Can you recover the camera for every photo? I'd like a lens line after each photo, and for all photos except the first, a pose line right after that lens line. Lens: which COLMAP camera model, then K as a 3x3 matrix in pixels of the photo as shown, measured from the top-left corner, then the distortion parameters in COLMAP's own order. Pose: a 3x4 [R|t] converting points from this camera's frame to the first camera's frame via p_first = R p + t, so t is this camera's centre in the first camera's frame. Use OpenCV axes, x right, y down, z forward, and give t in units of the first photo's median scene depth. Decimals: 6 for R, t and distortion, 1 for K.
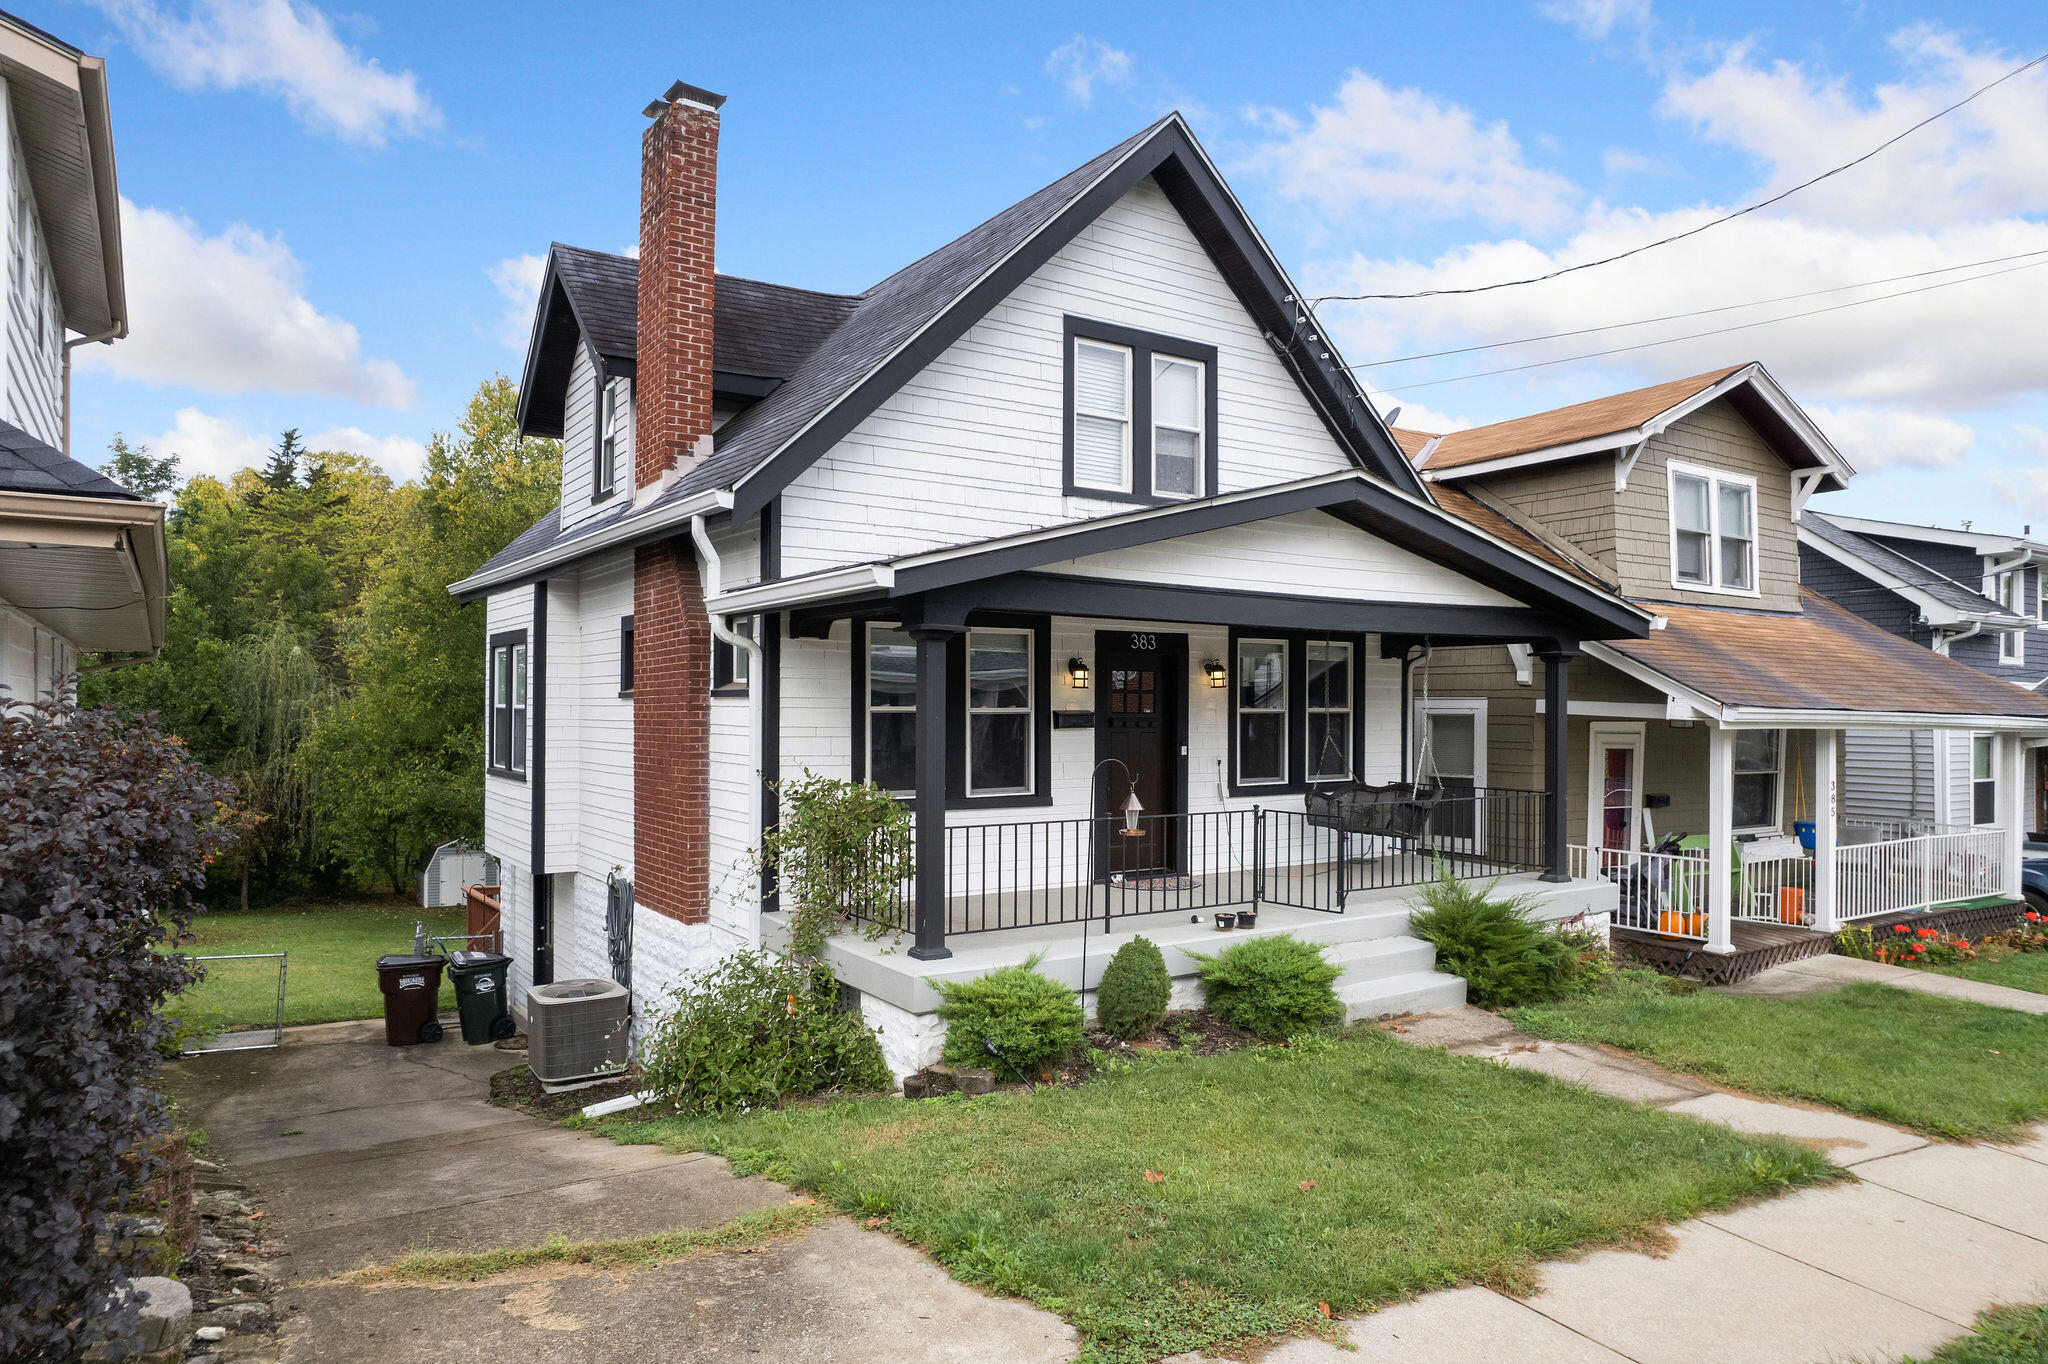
lens RADIAL K [[1316.3, 0, 1024.0], [0, 1316.3, 682.0], [0, 0, 1]] dist [-0.073673, 0.070284]
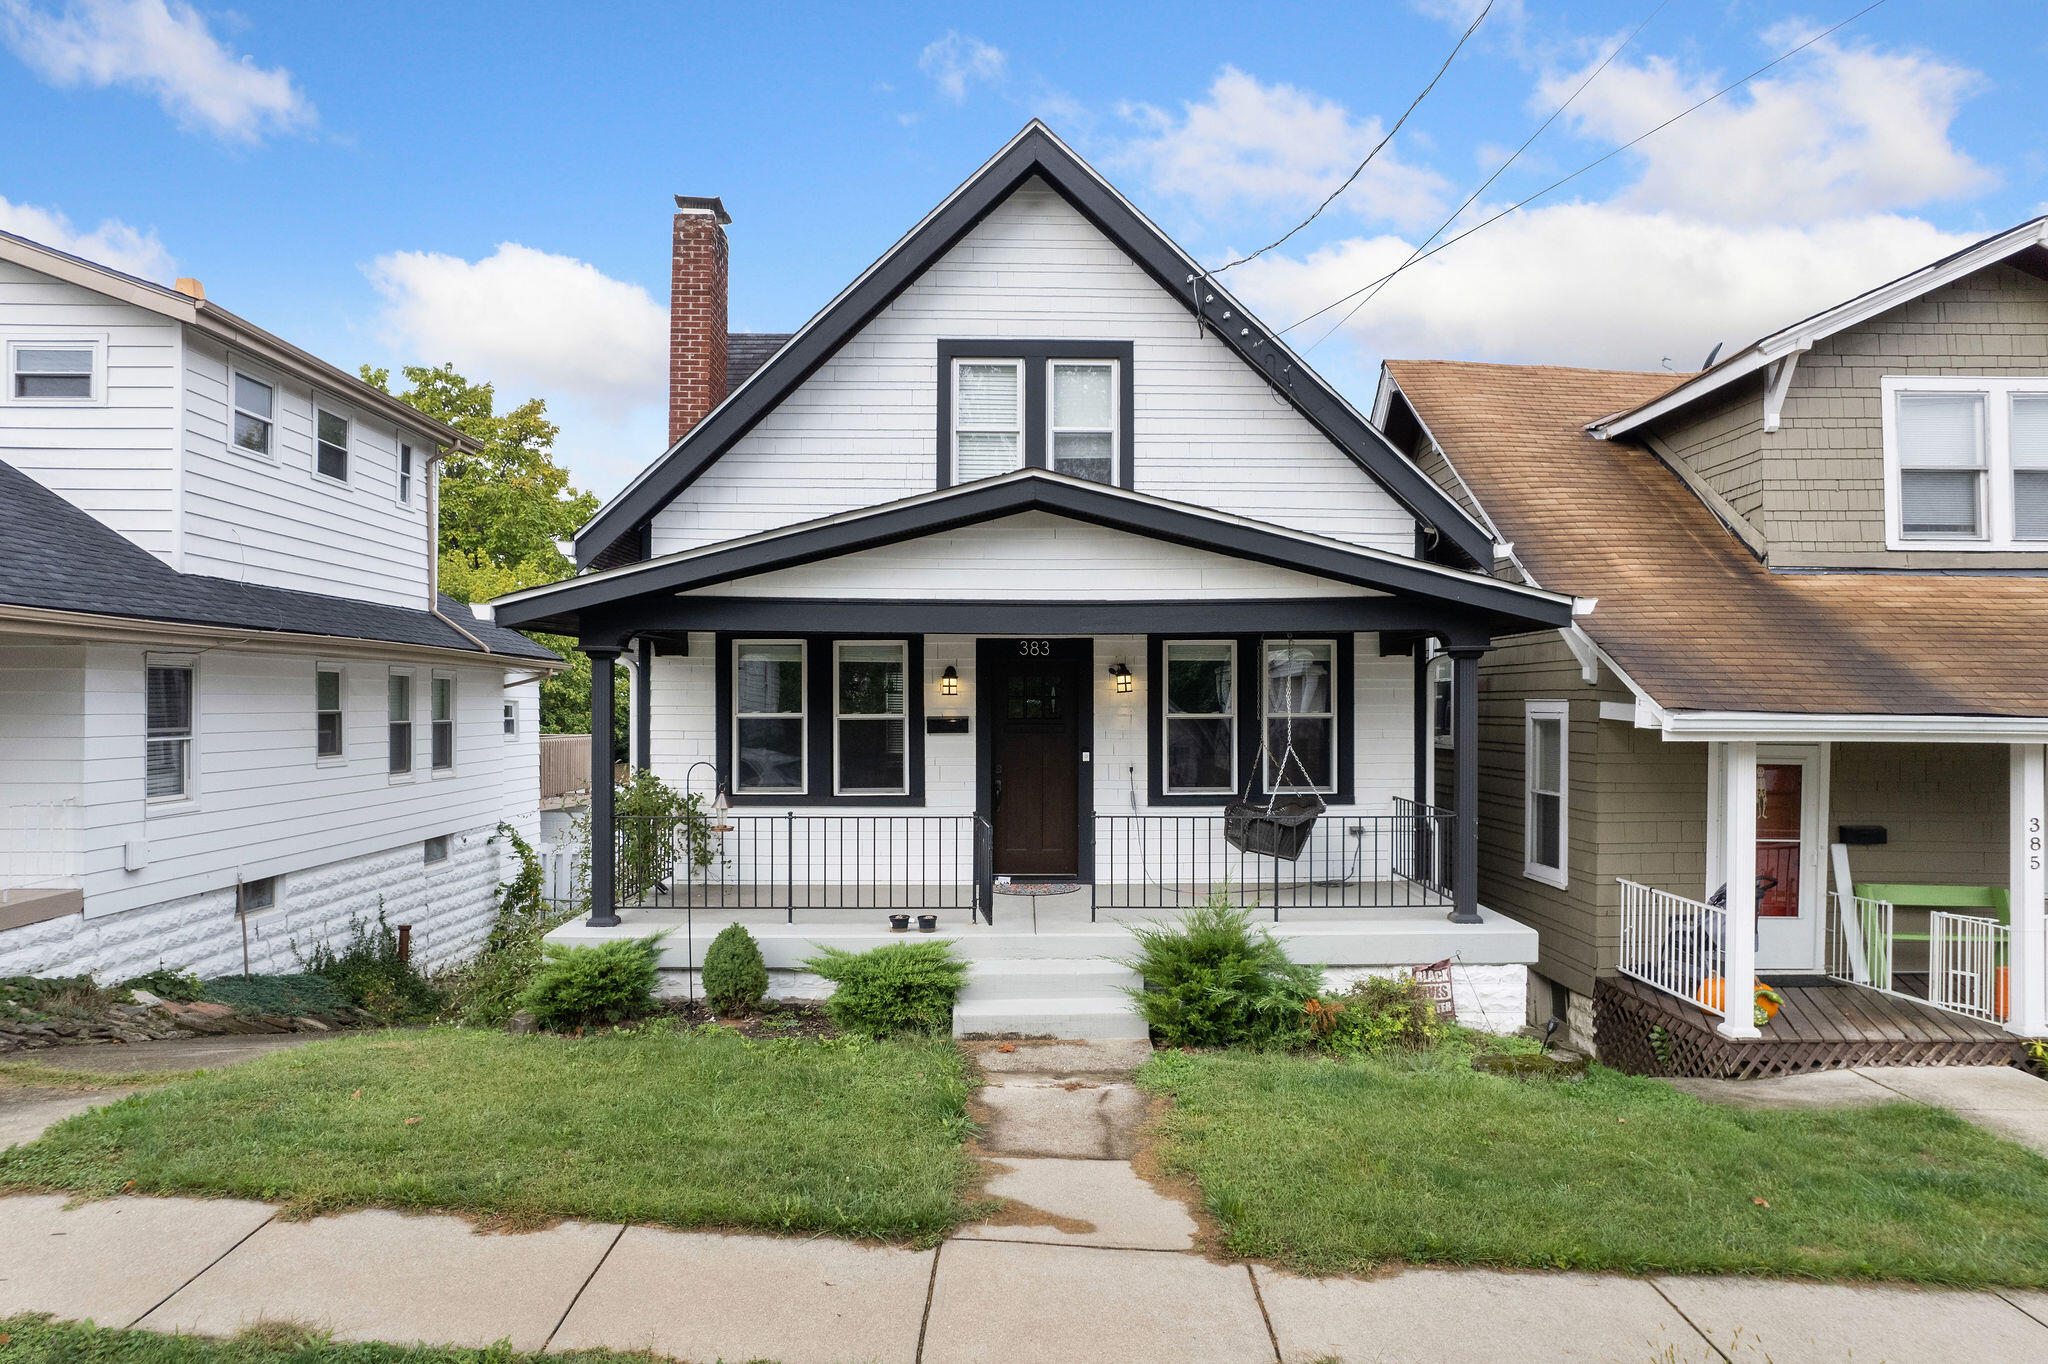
lens RADIAL K [[1316.3, 0, 1024.0], [0, 1316.3, 682.0], [0, 0, 1]] dist [-0.073673, 0.070284]
pose [[0.841092, -0.012722, -0.540743, 0.648549], [0.013599, 0.999905, -0.002372, -0.002527], [0.540722, -0.005358, 0.841184, 0.151070]]
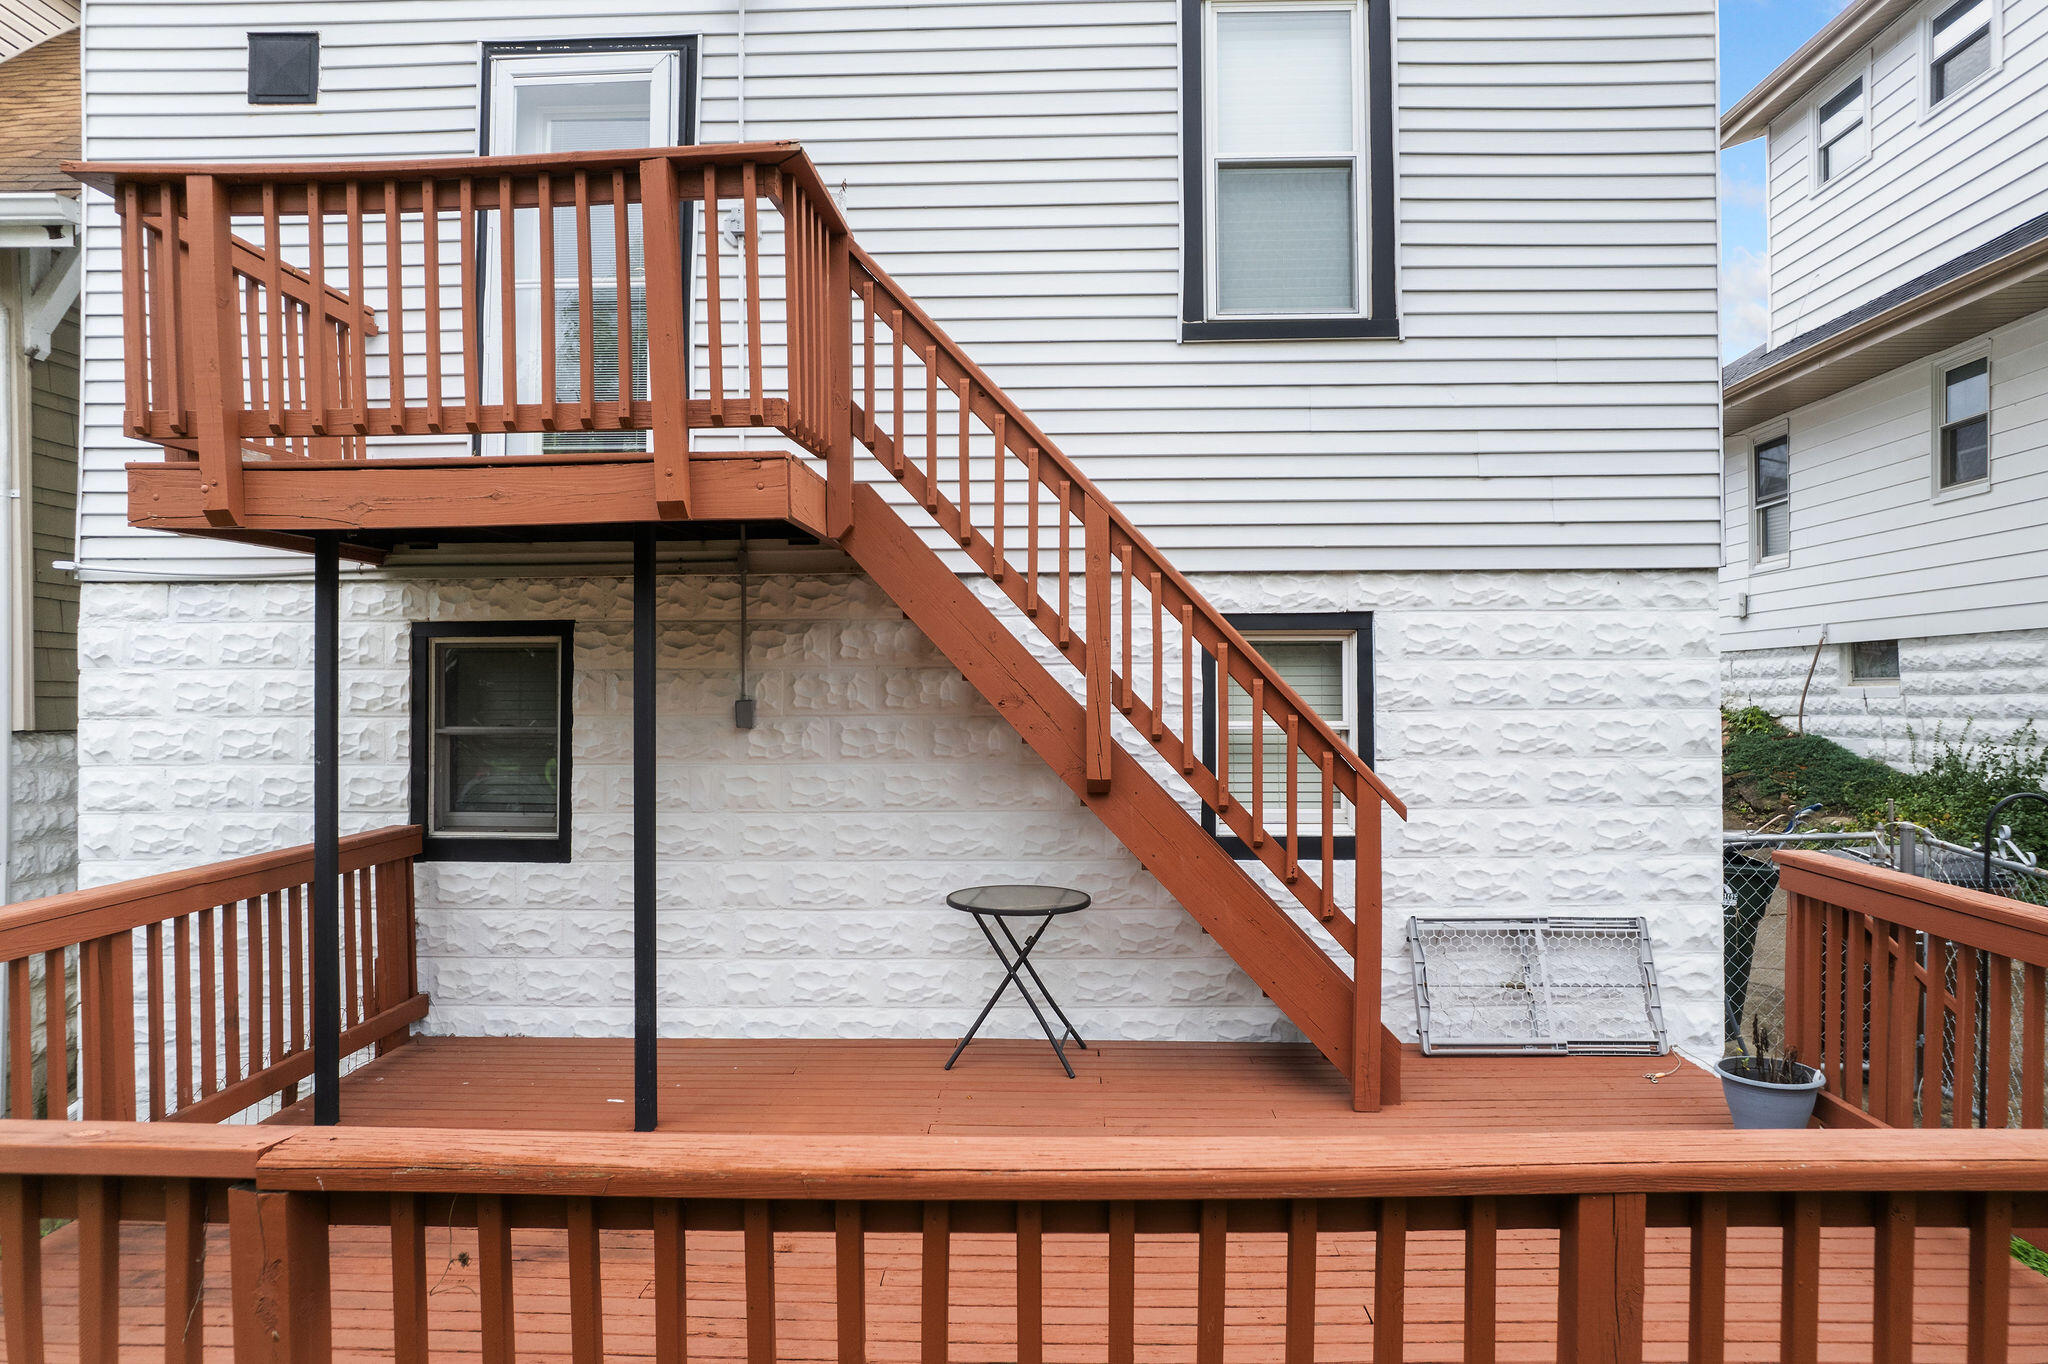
lens RADIAL K [[1316.3, 0, 1024.0], [0, 1316.3, 682.0], [0, 0, 1]] dist [-0.073673, 0.070284]
pose [[-0.813384, 0.005211, 0.581703, -0.674728], [-0.011900, 0.999602, -0.025594, 0.238140], [-0.581605, -0.027740, -0.812998, 2.052447]]
